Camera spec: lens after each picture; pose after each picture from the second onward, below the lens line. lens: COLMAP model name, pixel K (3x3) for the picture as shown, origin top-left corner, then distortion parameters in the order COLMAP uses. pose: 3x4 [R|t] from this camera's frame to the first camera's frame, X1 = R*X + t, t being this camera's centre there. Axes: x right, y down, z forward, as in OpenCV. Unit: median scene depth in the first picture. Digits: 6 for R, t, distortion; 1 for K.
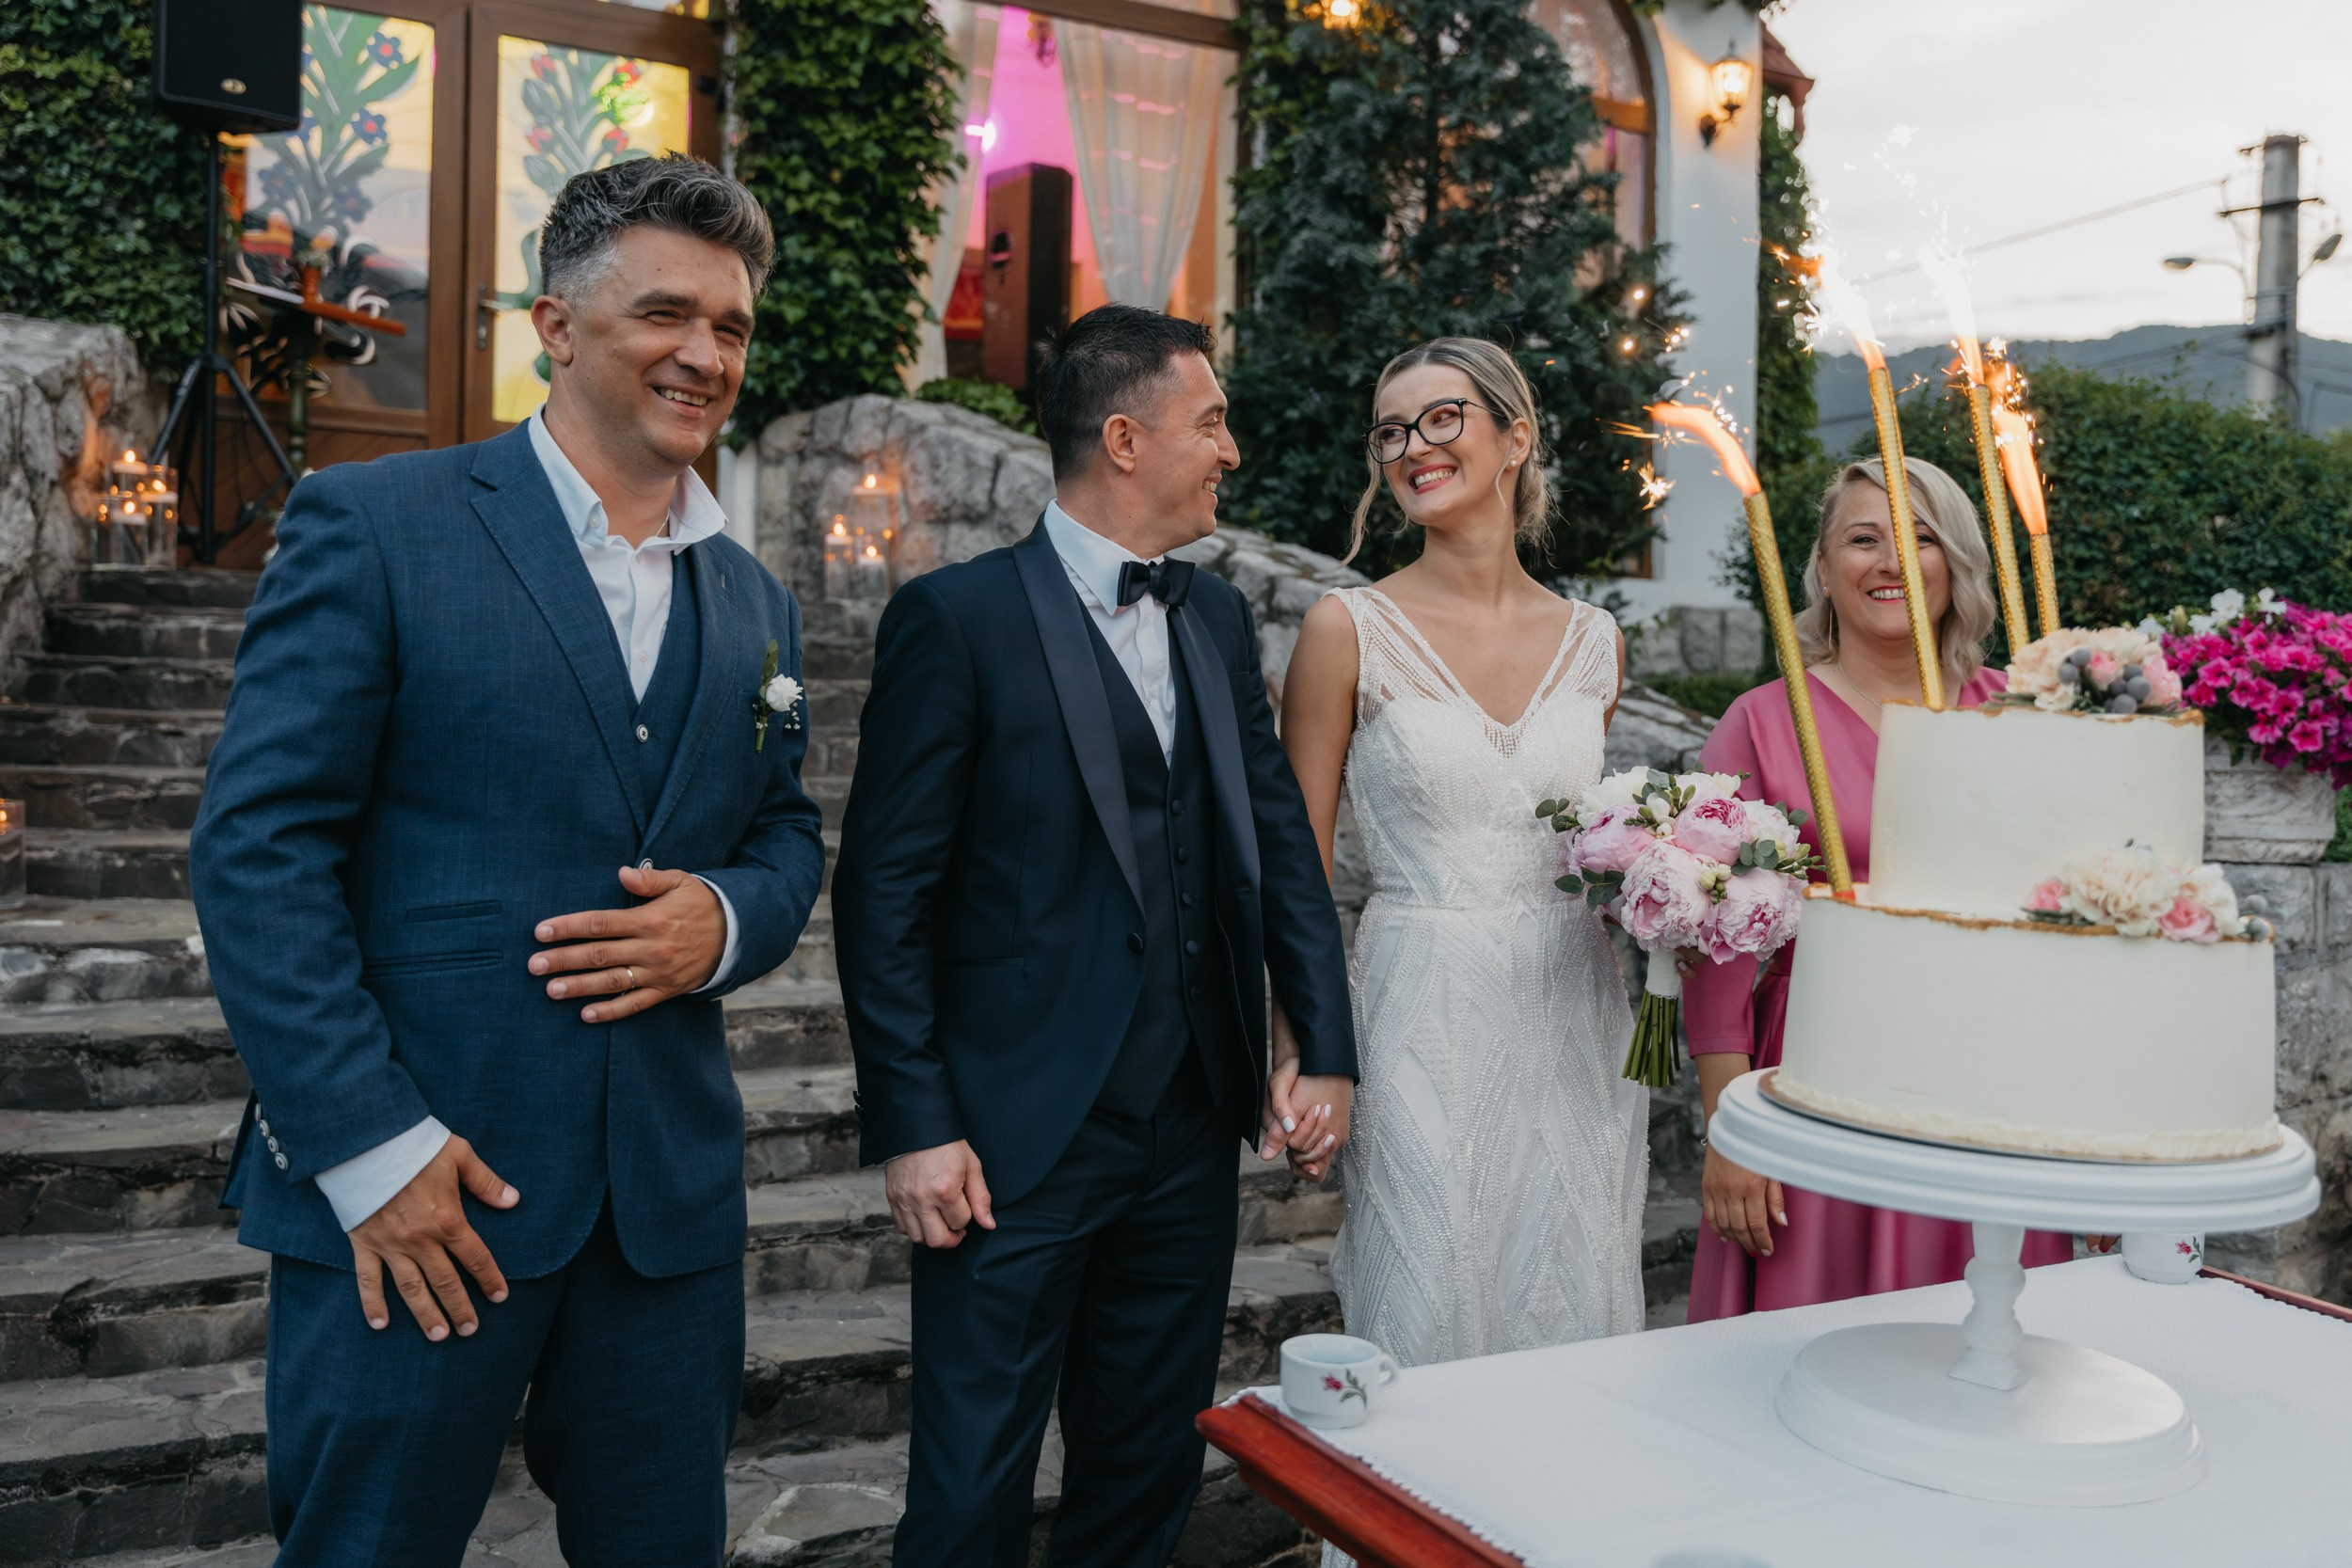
lens RADIAL K [[2115.4, 0, 1177.7], [0, 2115.4, 790.7], [0, 0, 1]] dist [0.095598, -0.022368]
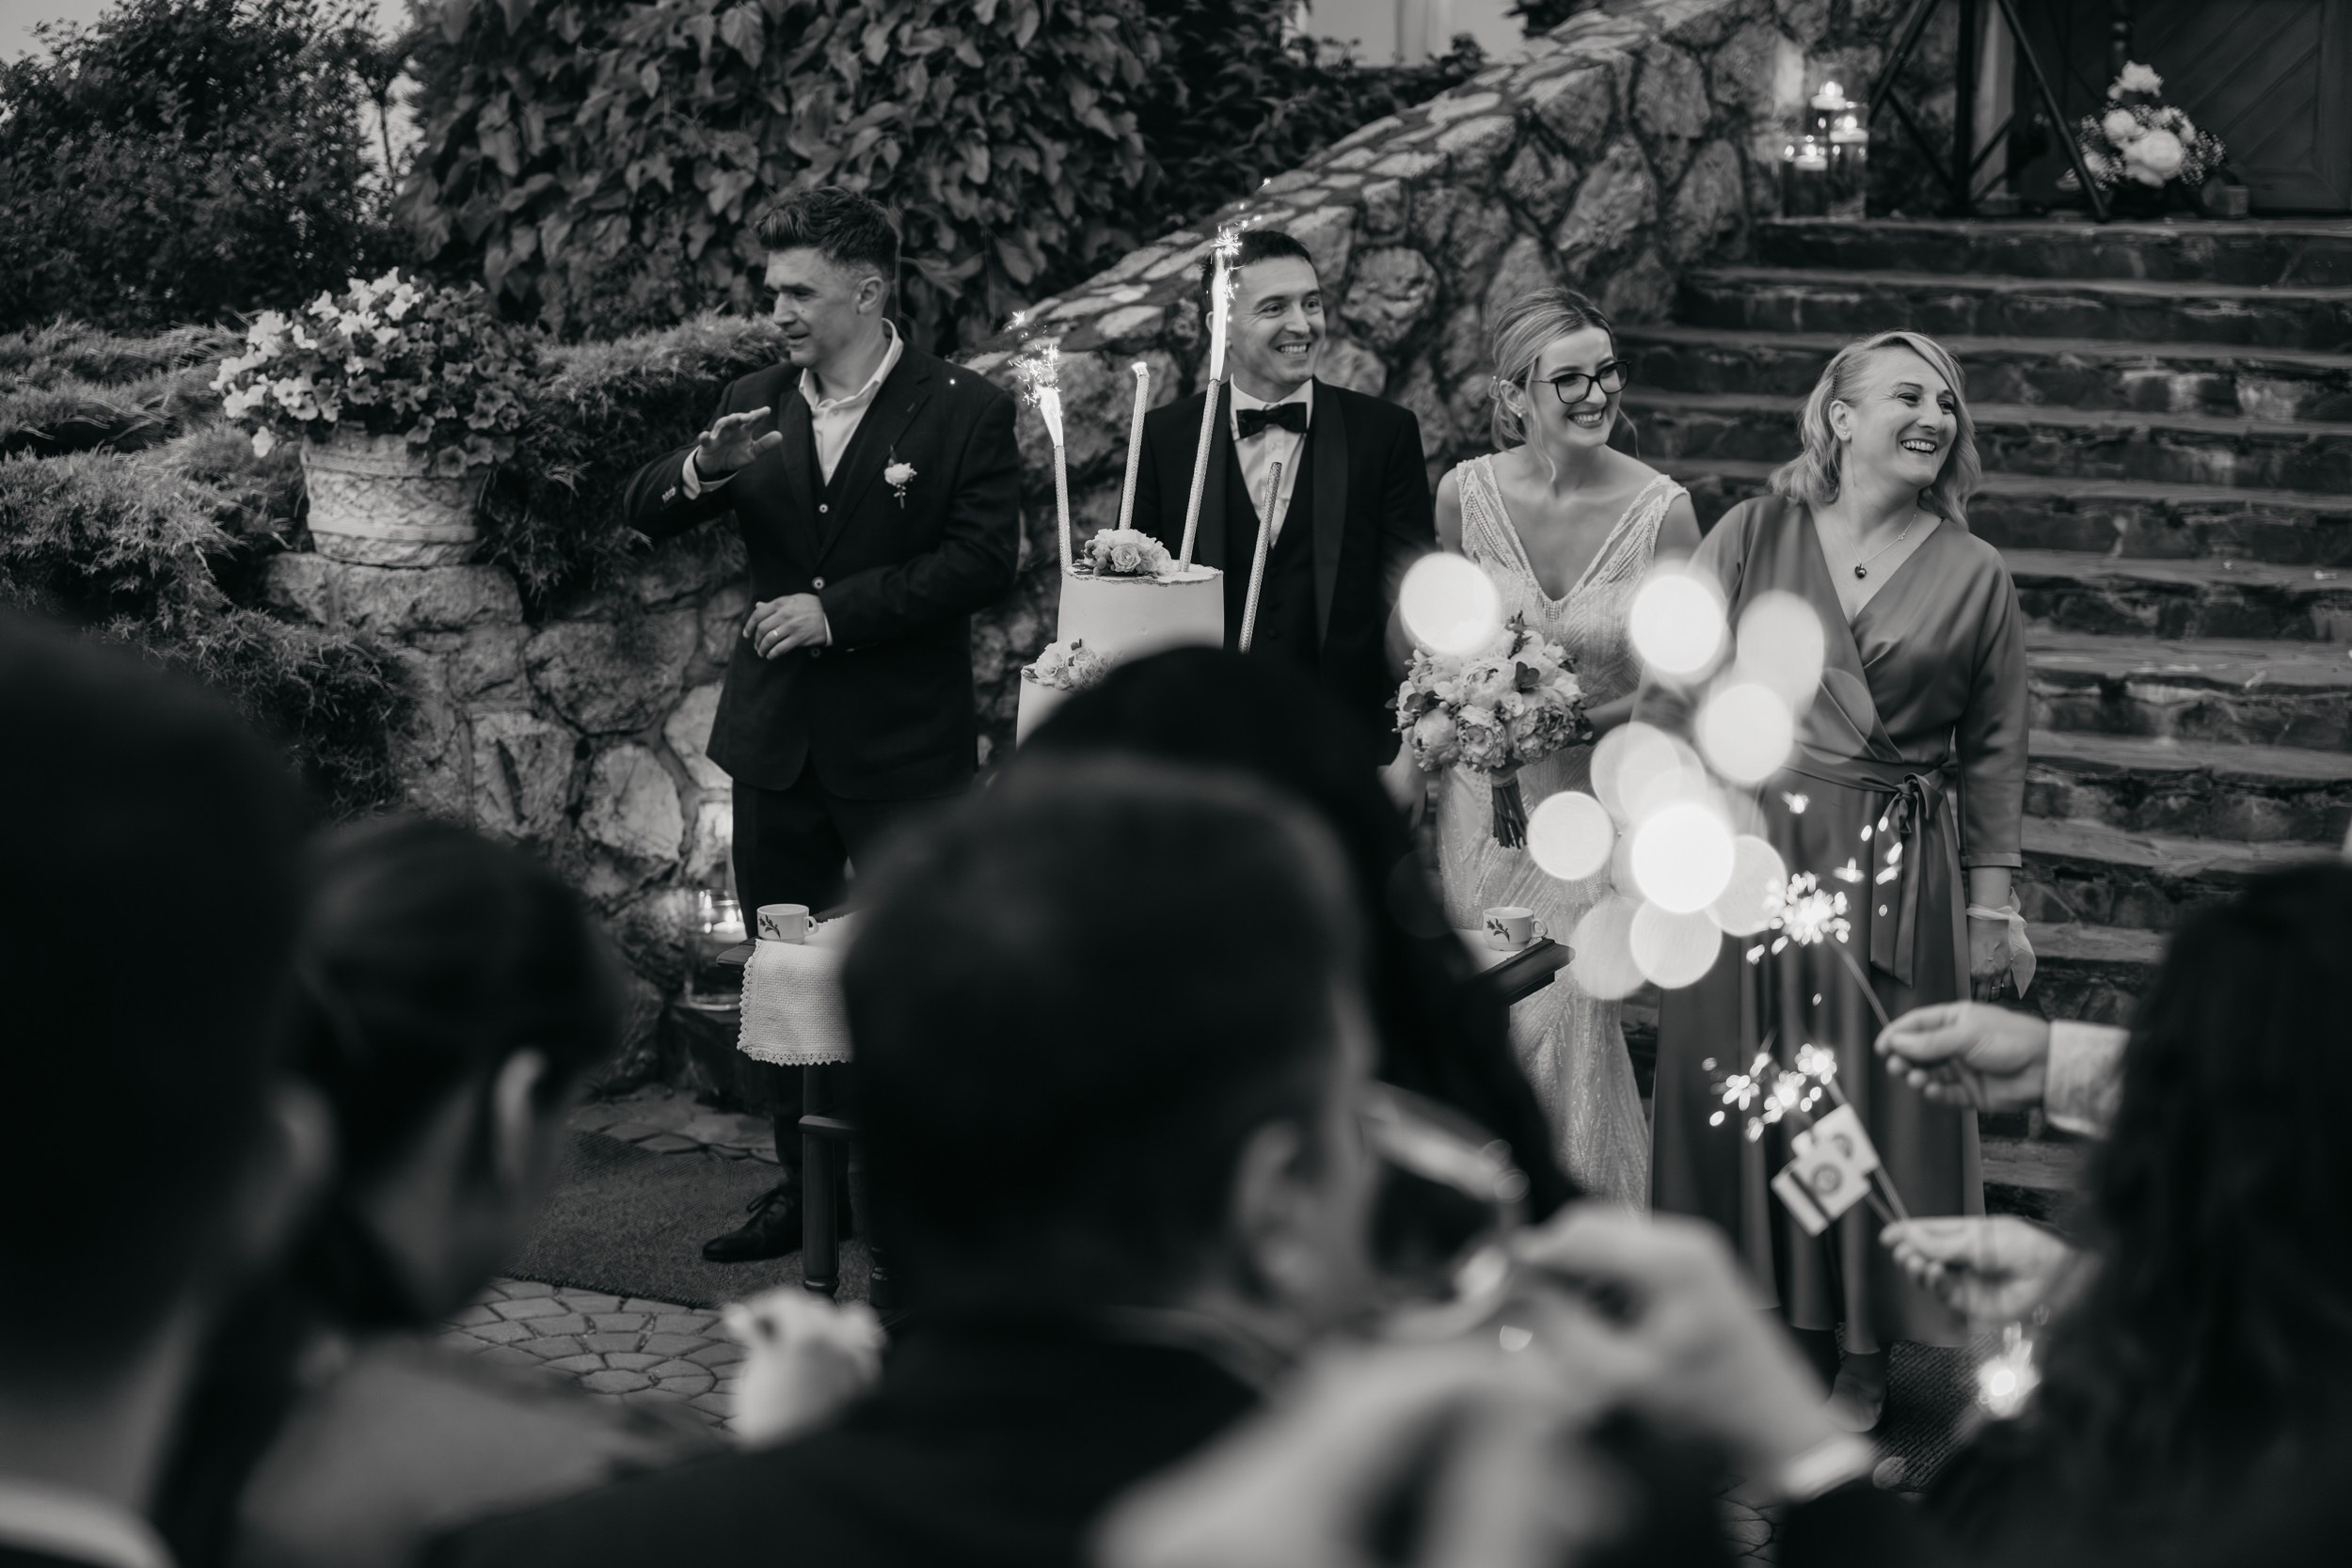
lens RADIAL K [[4763.5, 0, 1171.1], [0, 4763.5, 775.0], [0, 0, 1]] dist [0.094693, 0.000000]
pose [[0.584231, 0.095552, -0.805943, 0.925149], [-0.028365, 0.994842, 0.097386, -0.058289], [0.811092, -0.034035, 0.583928, -0.346013]]
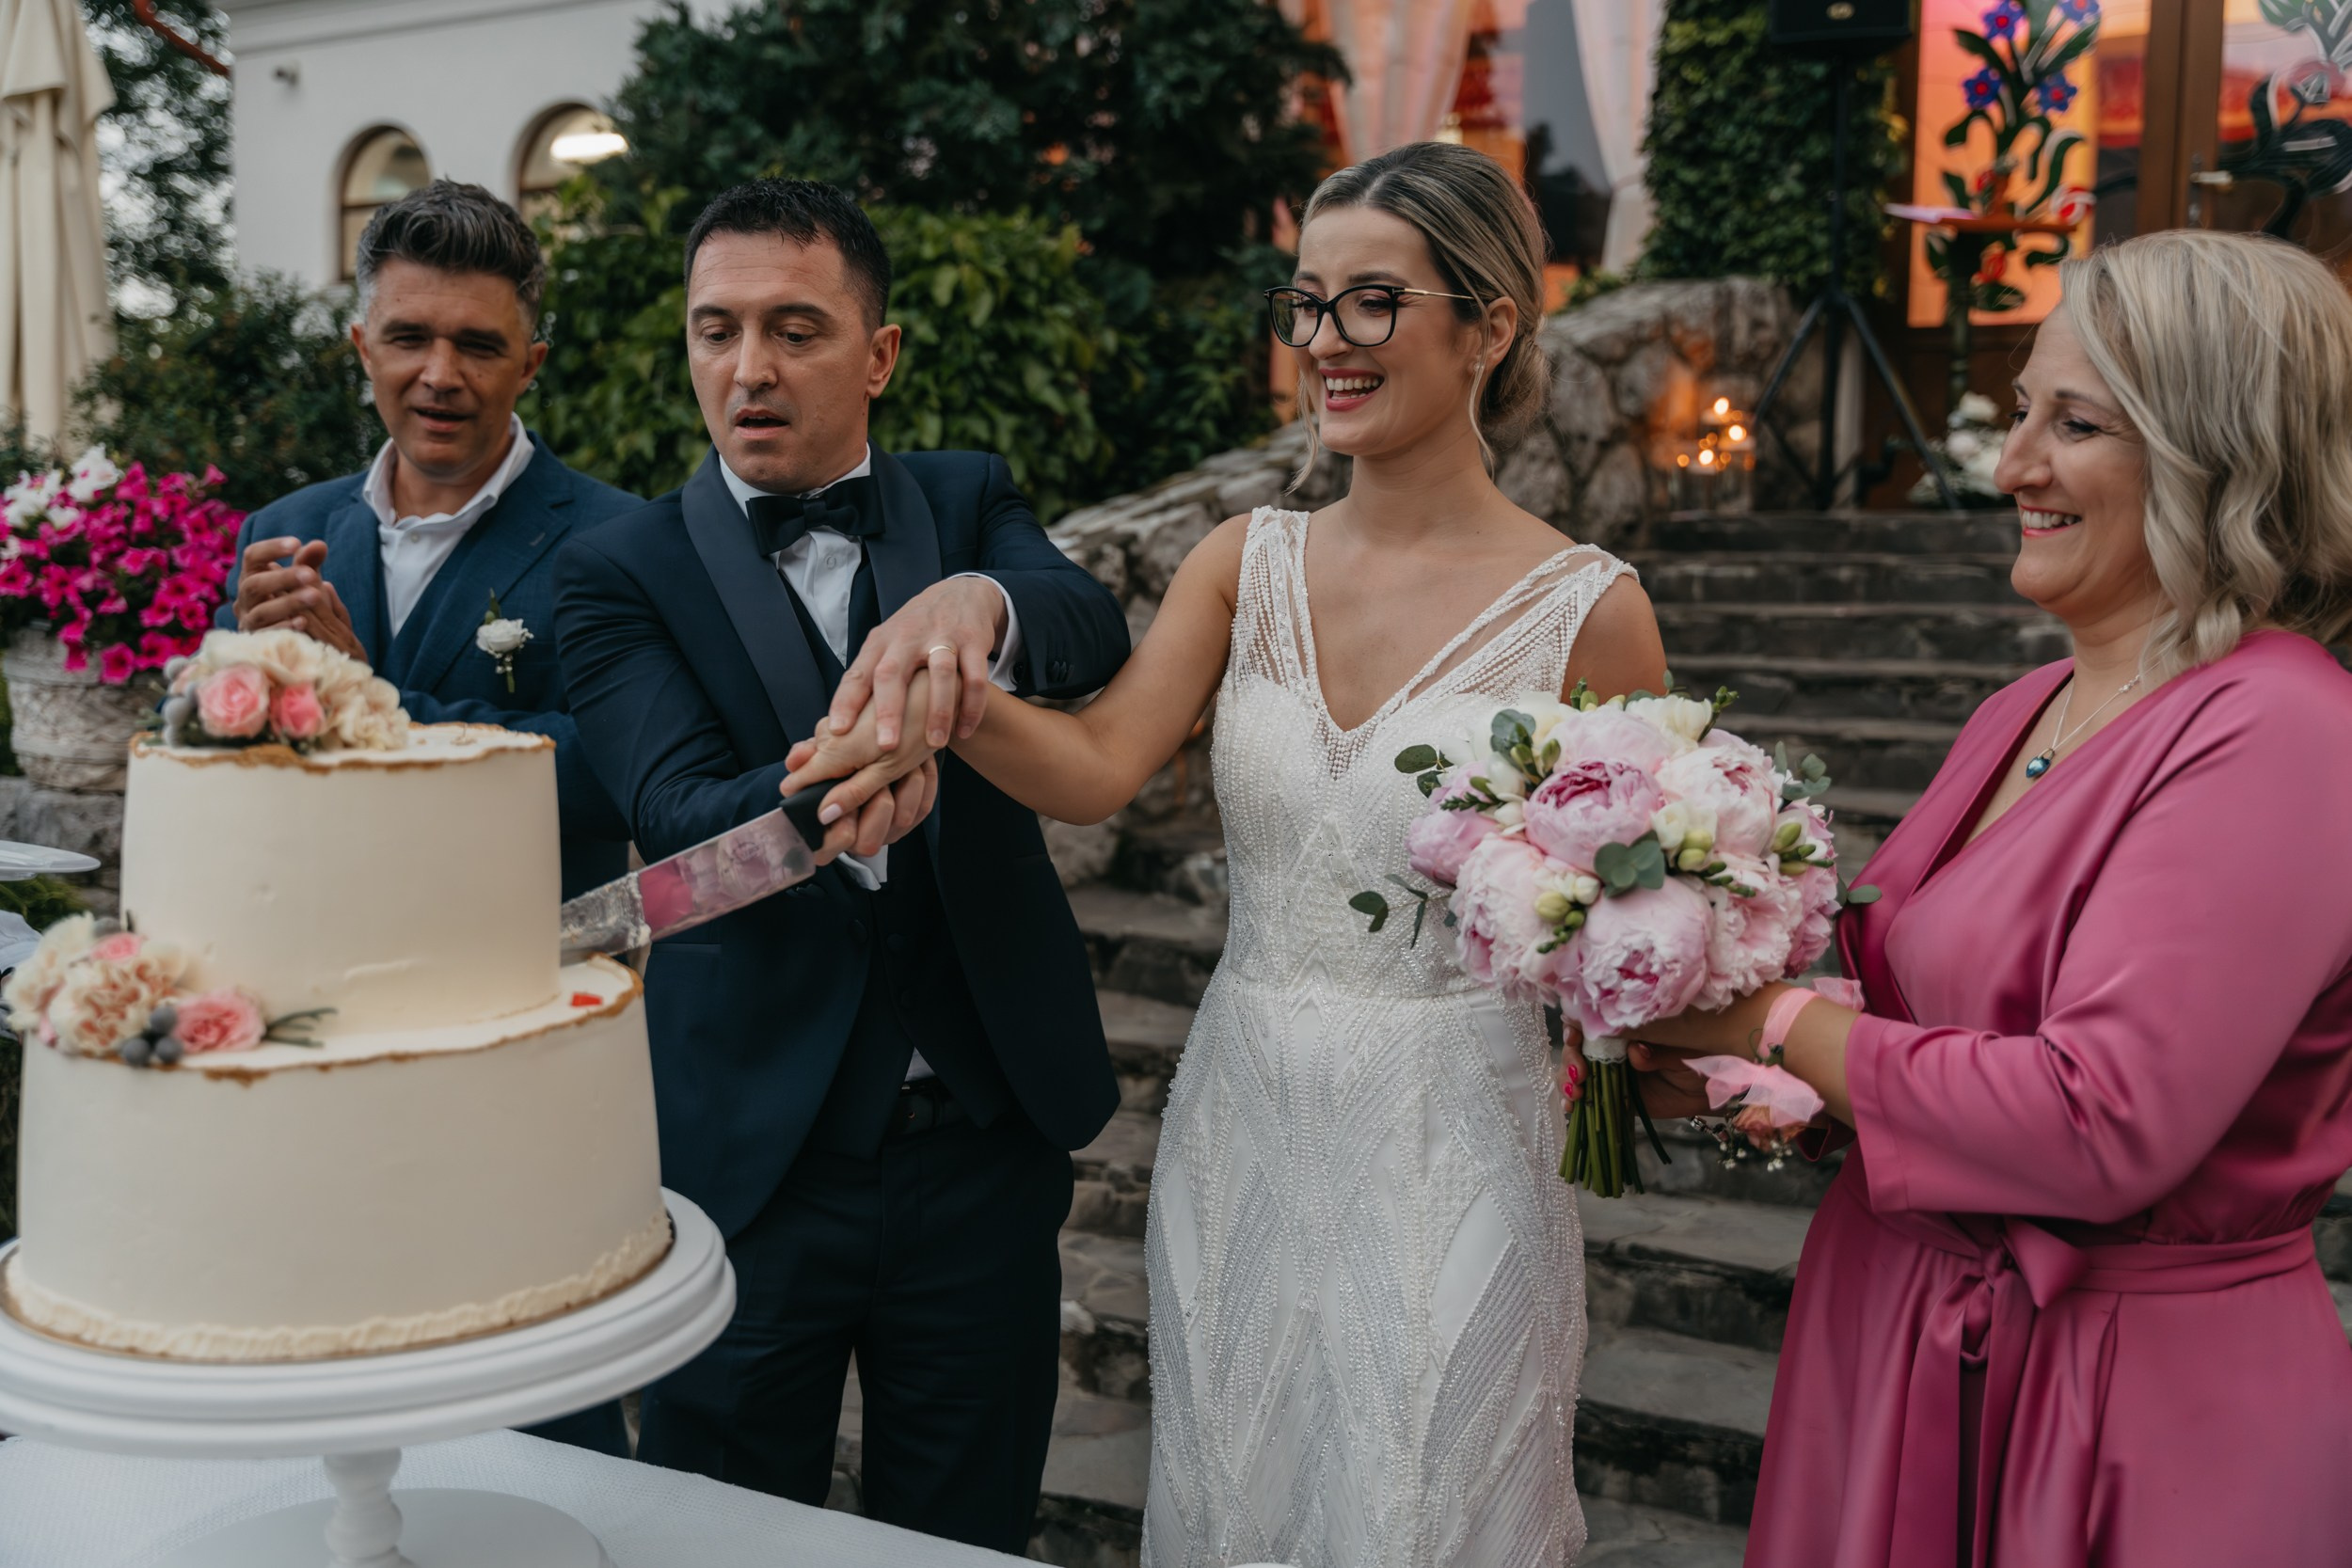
lens RADIAL K [[2390.5, 0, 1187.9], [0, 2390.5, 791.7], [0, 0, 1]] dist [0.003643, 0.000000]
pose [[0.540816, 0.049487, -0.839684, 0.324188], [-0.031449, 0.998759, 0.038607, -0.009329], [0.840553, 0.005528, 0.541701, 0.182362]]
